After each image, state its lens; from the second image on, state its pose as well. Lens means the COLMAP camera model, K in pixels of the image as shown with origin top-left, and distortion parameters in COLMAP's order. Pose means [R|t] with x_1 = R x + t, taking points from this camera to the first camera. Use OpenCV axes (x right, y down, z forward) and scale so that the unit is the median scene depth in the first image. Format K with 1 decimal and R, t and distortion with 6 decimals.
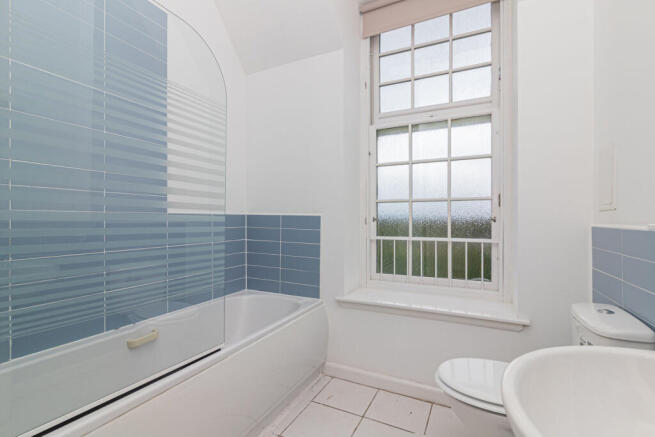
lens RADIAL K [[301.5, 0, 325.0], [0, 301.5, 220.1], [0, 0, 1]] dist [-0.002549, -0.000701]
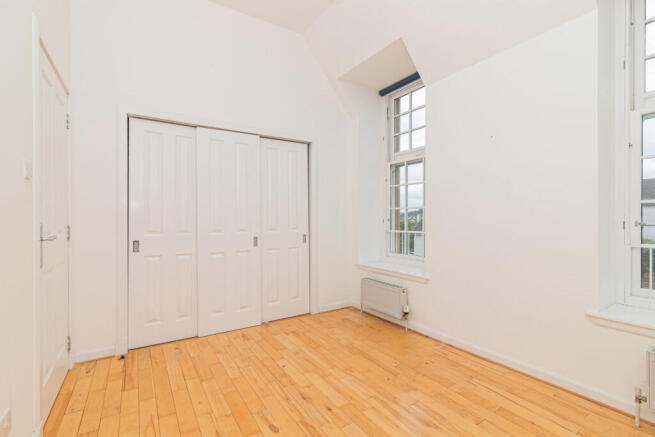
lens RADIAL K [[301.5, 0, 331.7], [0, 301.5, 213.1], [0, 0, 1]] dist [-0.002549, -0.000701]
pose [[0.860281, -0.018330, -0.509490, 0.882493], [0.014414, 0.999828, -0.011632, -0.026727], [0.509616, 0.002663, 0.860398, -0.643662]]
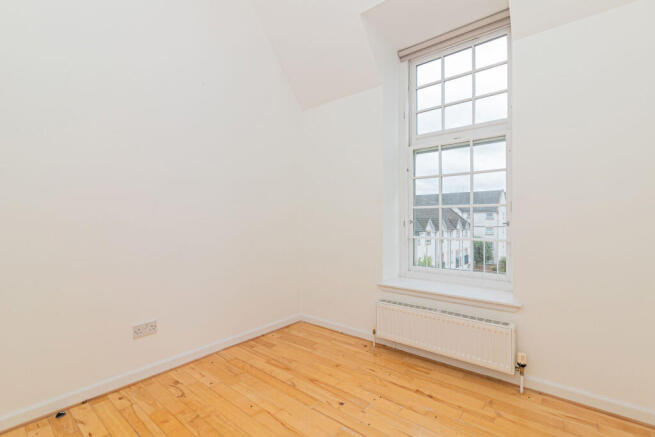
lens RADIAL K [[301.5, 0, 332.0], [0, 301.5, 219.1], [0, 0, 1]] dist [-0.002549, -0.000701]
pose [[0.968930, -0.012277, -0.247031, 0.160610], [0.014044, 0.999887, 0.005393, -0.028949], [0.246937, -0.008695, 0.968992, -0.300383]]
